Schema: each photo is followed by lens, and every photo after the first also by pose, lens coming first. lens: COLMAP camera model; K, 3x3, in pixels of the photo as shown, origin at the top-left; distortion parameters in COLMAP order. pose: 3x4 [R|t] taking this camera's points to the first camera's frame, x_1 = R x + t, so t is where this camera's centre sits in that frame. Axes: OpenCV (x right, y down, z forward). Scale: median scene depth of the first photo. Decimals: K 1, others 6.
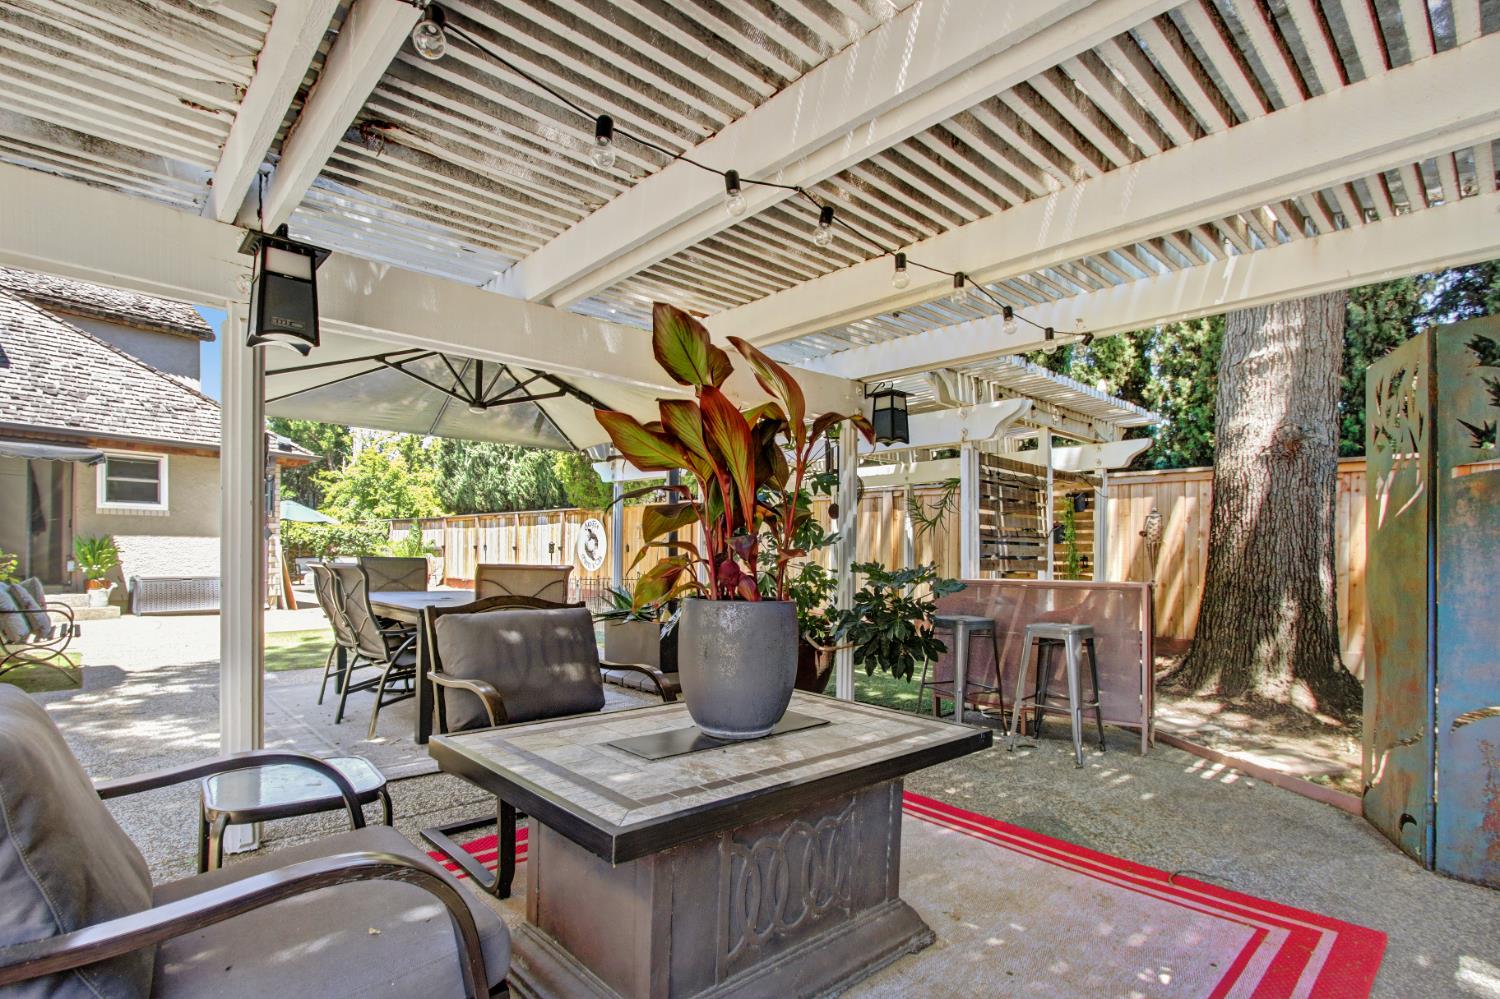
lens RADIAL K [[726.1, 0, 748.0], [0, 726.1, 562.3], [0, 0, 1]] dist [-0.009727, -0.002241]
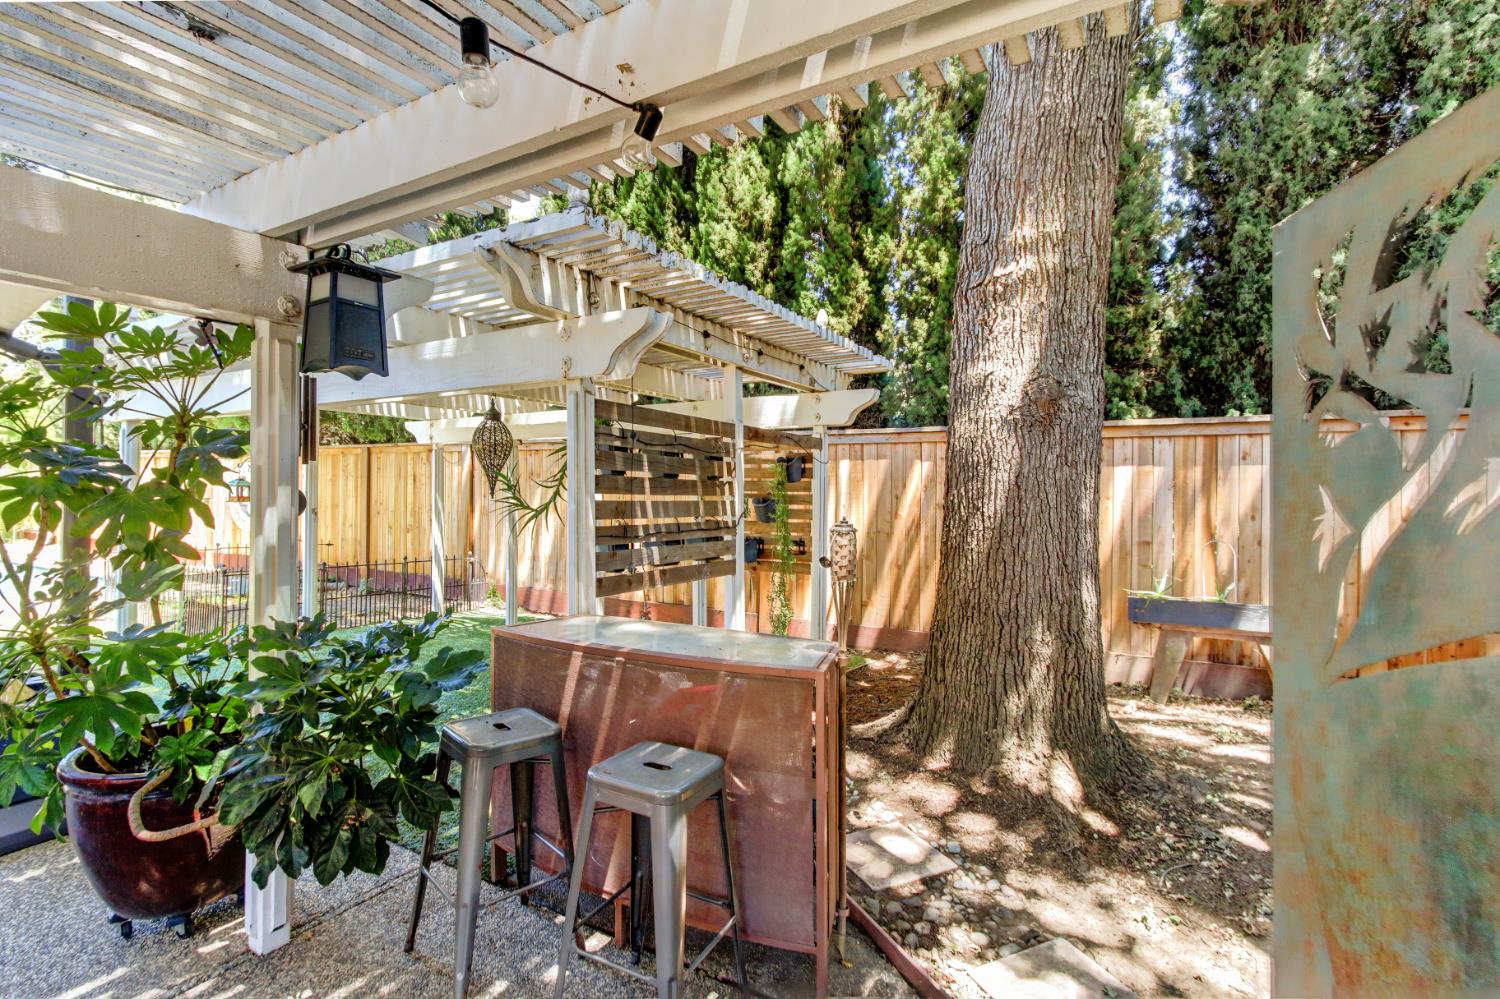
lens RADIAL K [[701.5, 0, 743.9], [0, 701.5, 493.9], [0, 0, 1]] dist [-0.001413, 0.004117]
pose [[0.961568, 0.002817, 0.274551, 0.188758], [-0.000880, 0.999974, -0.007180, -0.047364], [-0.274564, 0.006662, 0.961546, 0.282496]]
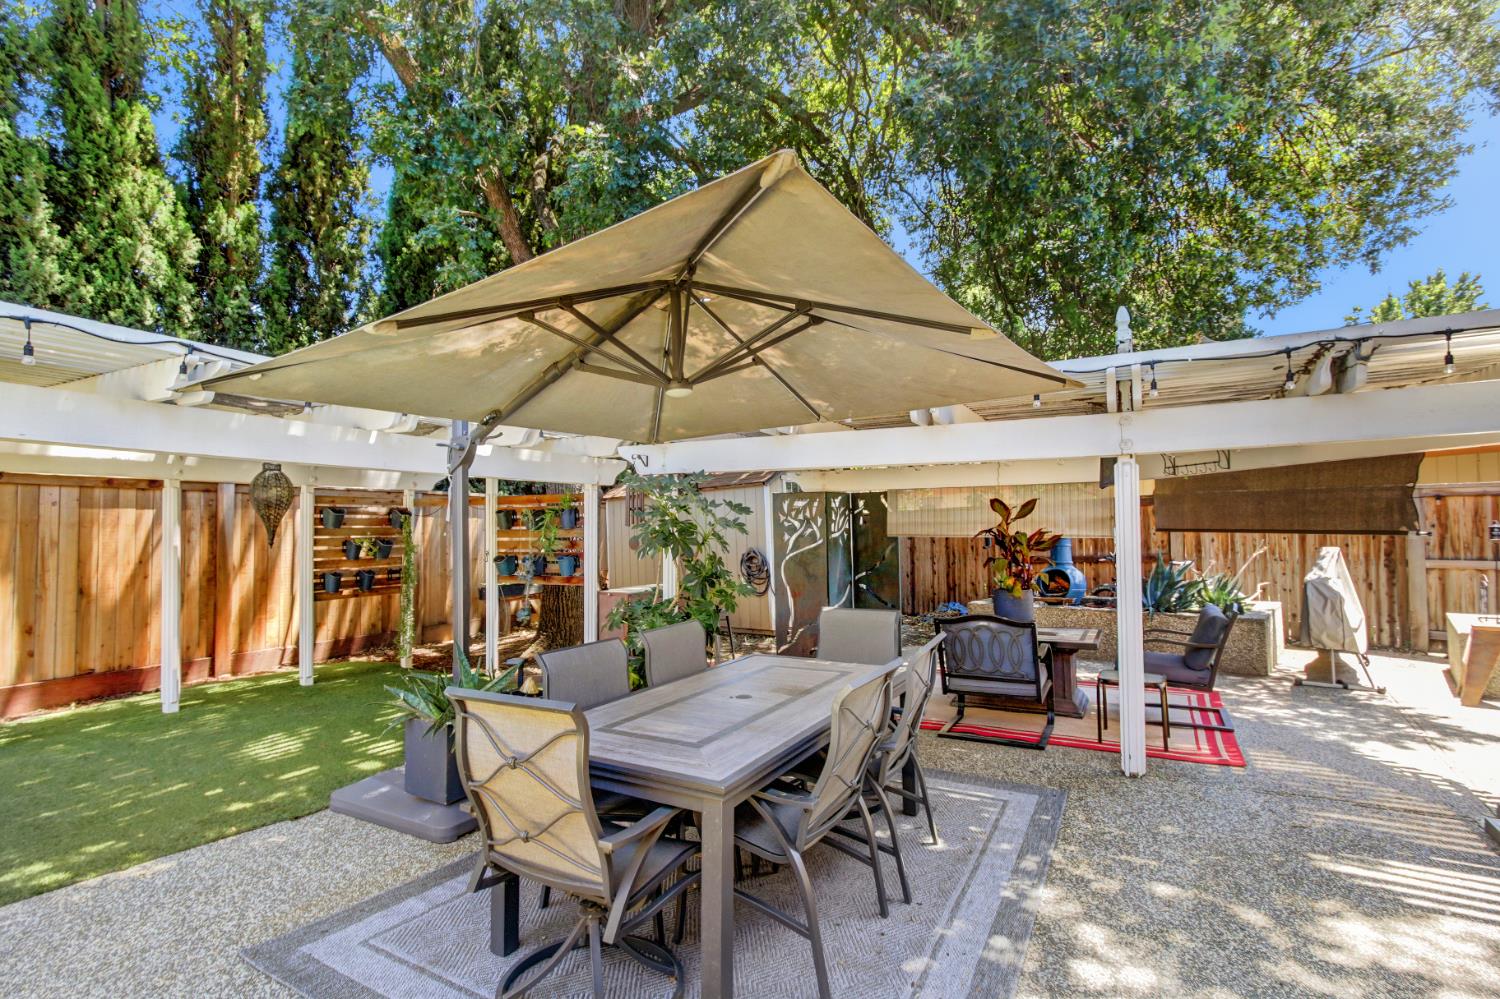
lens RADIAL K [[701.5, 0, 754.2], [0, 701.5, 509.4], [0, 0, 1]] dist [-0.001413, 0.004117]
pose [[-0.291415, 0.023513, 0.956308, -0.643292], [0.016710, 0.999670, -0.019488, -0.063112], [-0.956451, 0.010301, -0.291712, 0.740843]]
